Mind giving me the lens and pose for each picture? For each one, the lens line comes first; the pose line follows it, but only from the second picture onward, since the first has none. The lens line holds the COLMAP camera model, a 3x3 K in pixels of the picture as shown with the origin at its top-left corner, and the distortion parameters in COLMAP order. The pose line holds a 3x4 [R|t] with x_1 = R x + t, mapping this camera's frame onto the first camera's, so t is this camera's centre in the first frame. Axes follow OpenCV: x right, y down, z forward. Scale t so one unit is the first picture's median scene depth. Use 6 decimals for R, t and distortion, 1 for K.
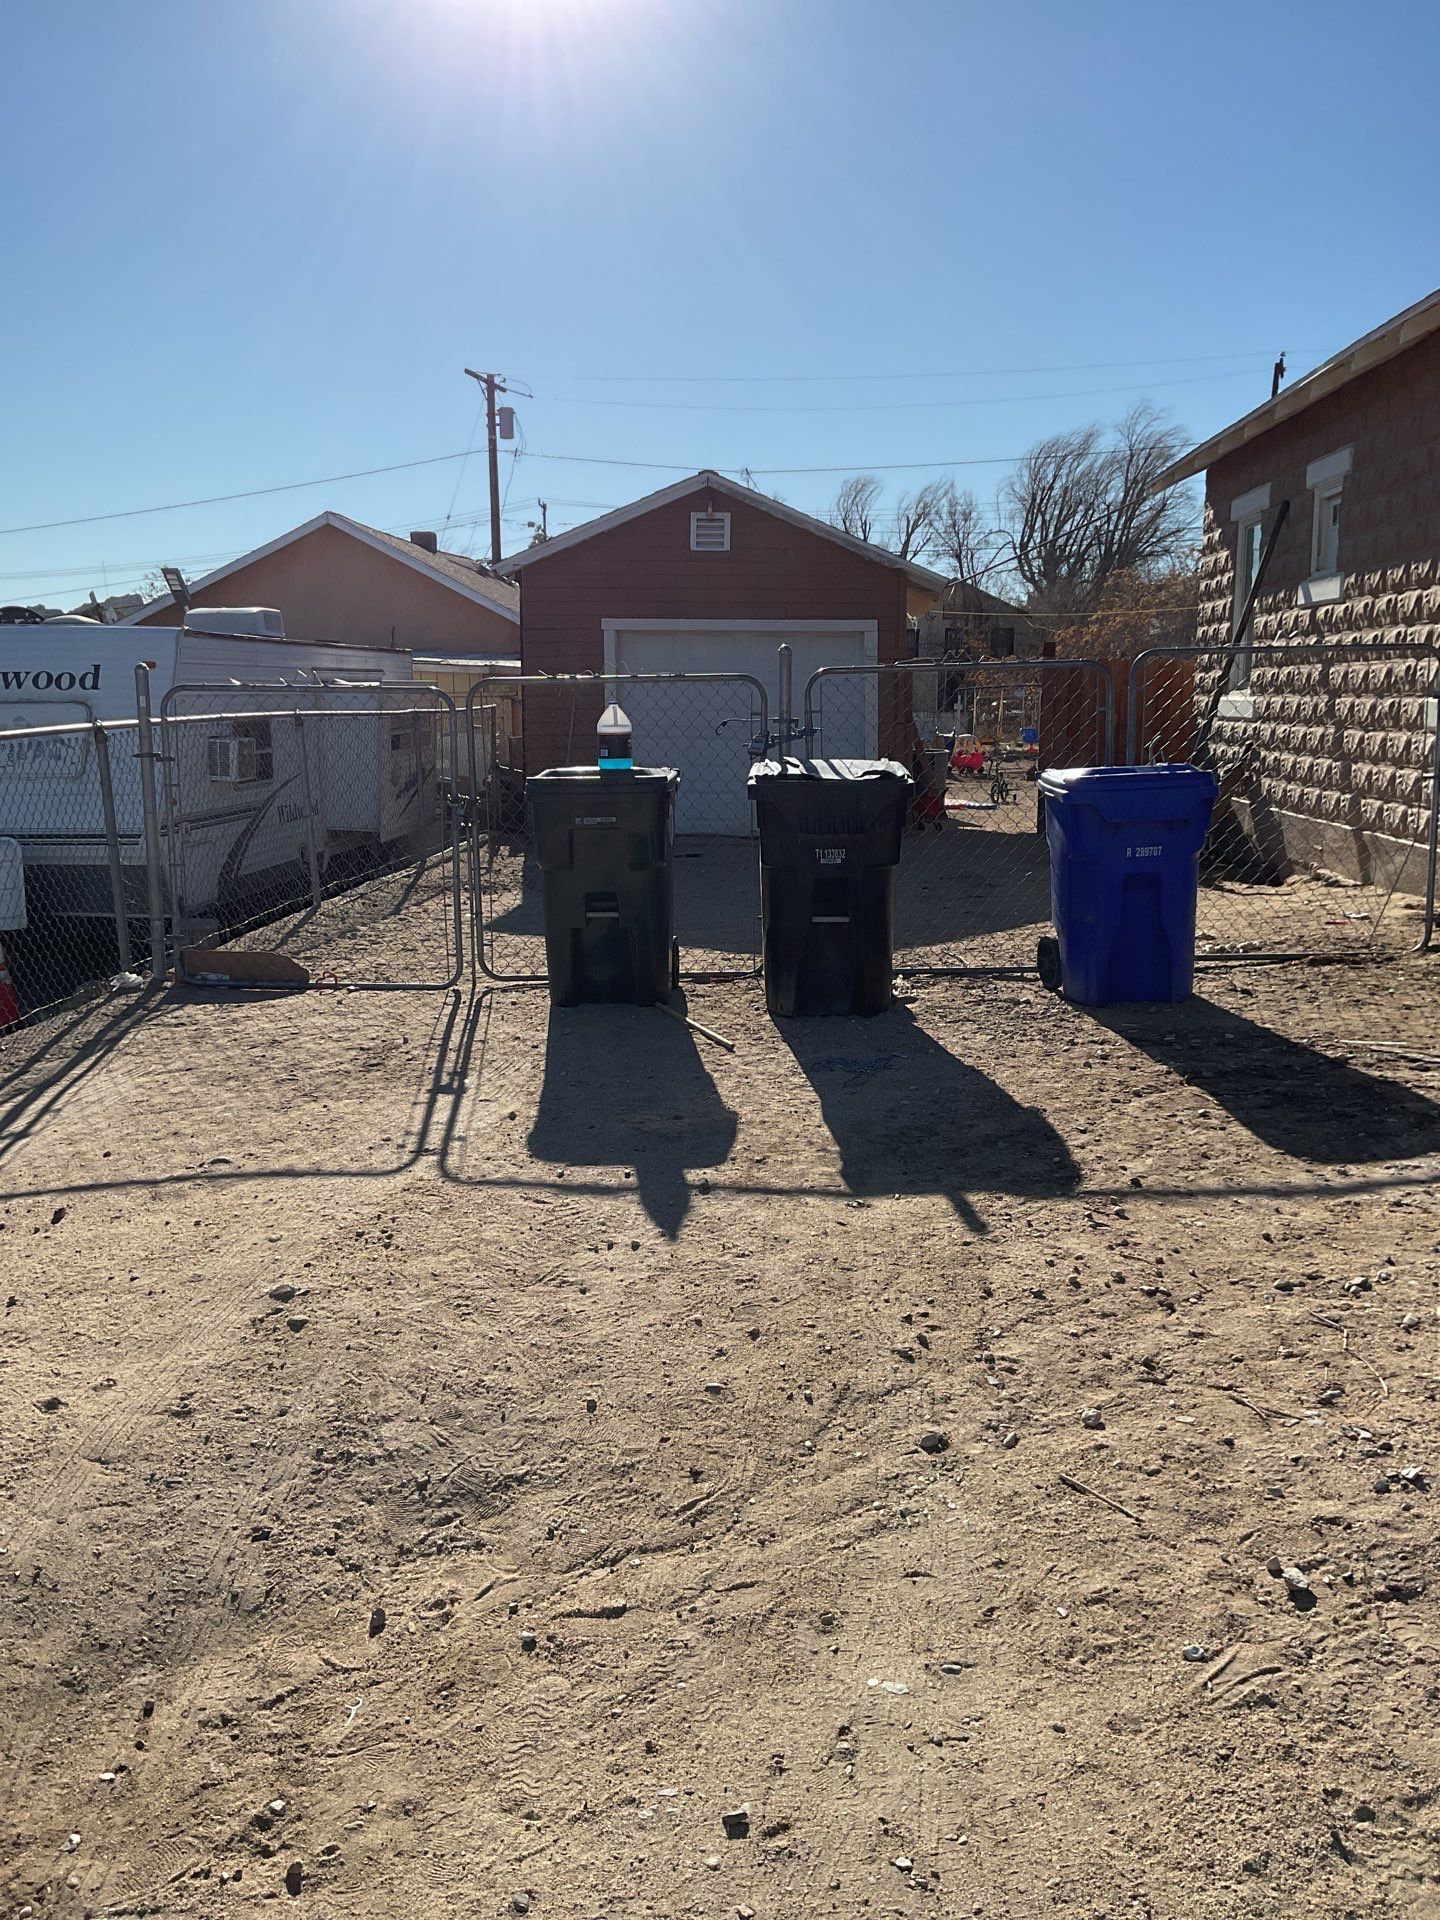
lens RADIAL K [[1563.3, 0, 717.6], [0, 1563.3, 967.6], [0, 0, 1]] dist [0.080457, -0.146112]
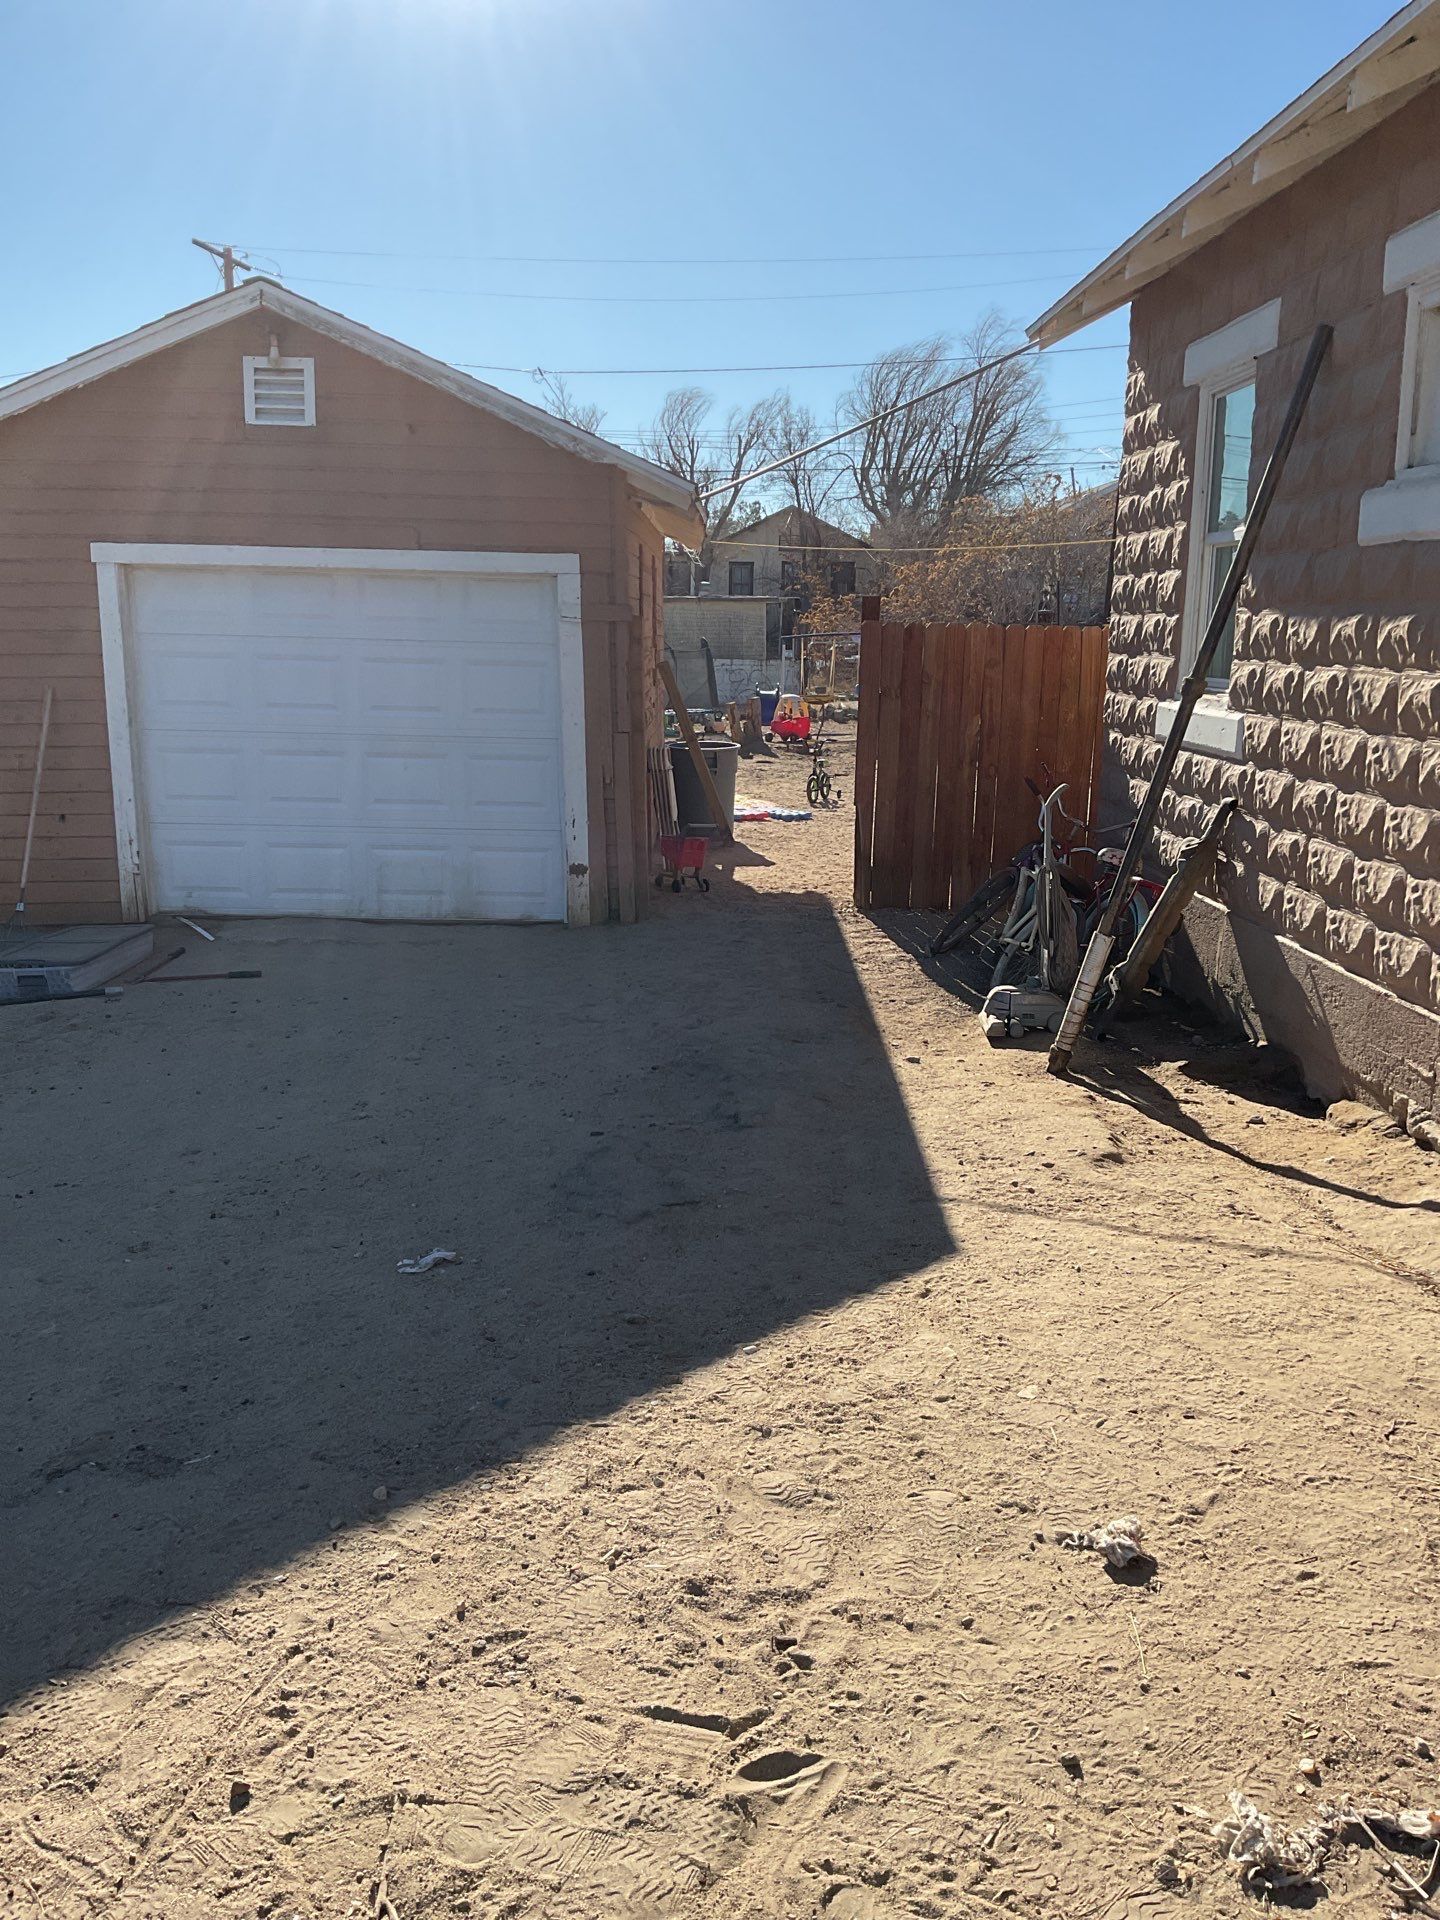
lens RADIAL K [[1557.3, 0, 721.3], [0, 1557.3, 961.5], [0, 0, 1]] dist [0.093571, -0.192132]
pose [[0.995404, -0.011107, 0.095115, 0.097533], [0.007314, 0.999168, 0.040128, -0.093738], [-0.095481, -0.039248, 0.994657, 0.411428]]
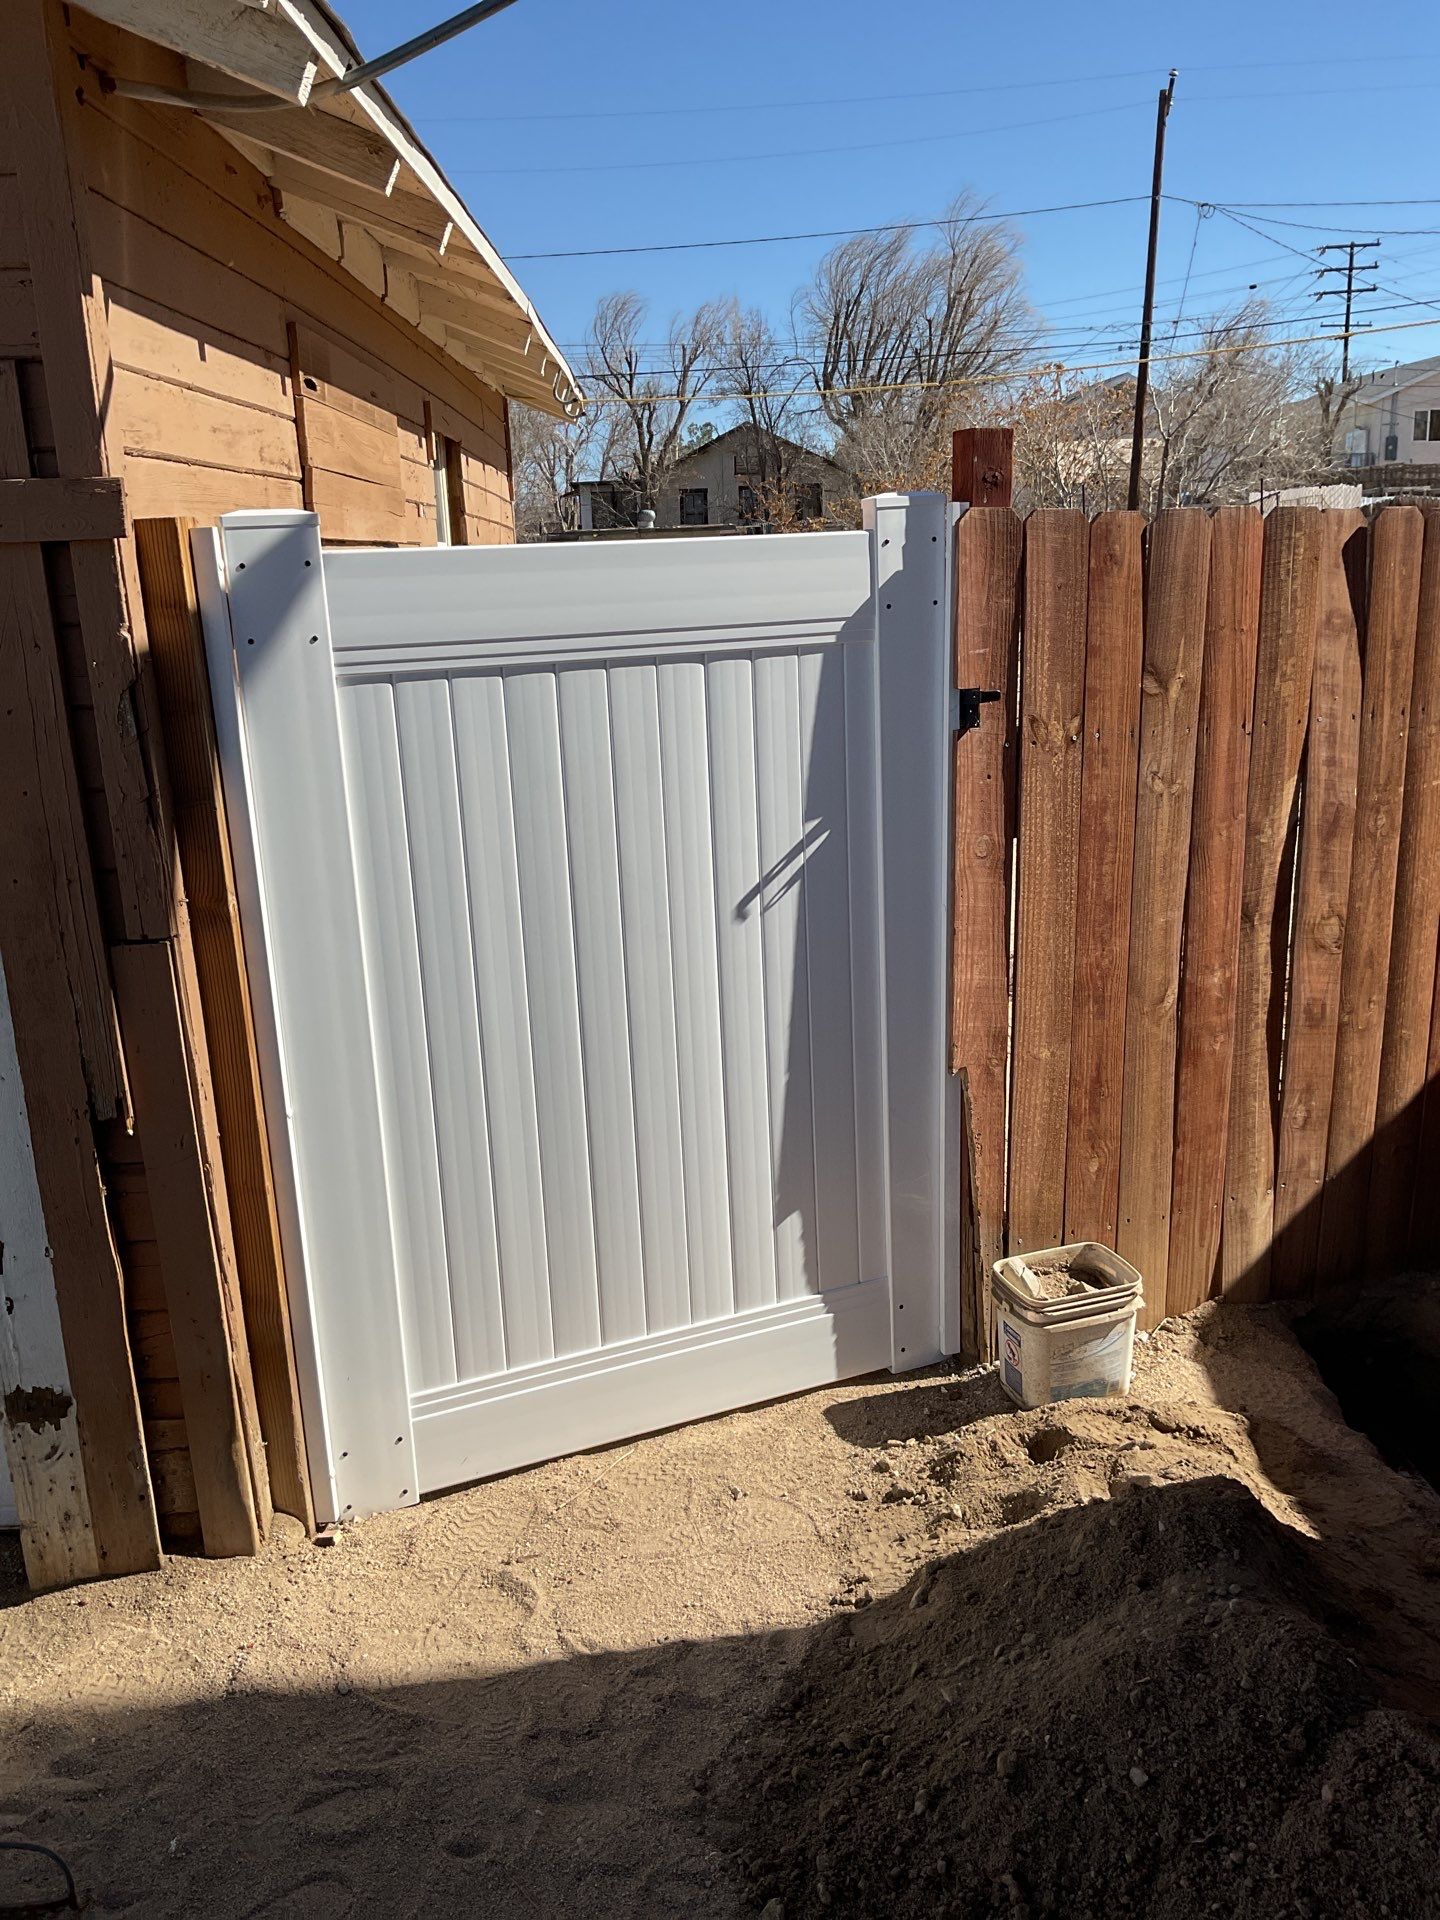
lens RADIAL K [[1557.3, 0, 721.3], [0, 1557.3, 961.5], [0, 0, 1]] dist [0.093571, -0.192132]
pose [[0.992305, -0.062627, 0.106808, 0.160473], [0.054408, 0.995452, 0.078204, -0.164586], [-0.111220, -0.071791, 0.991199, 0.836483]]
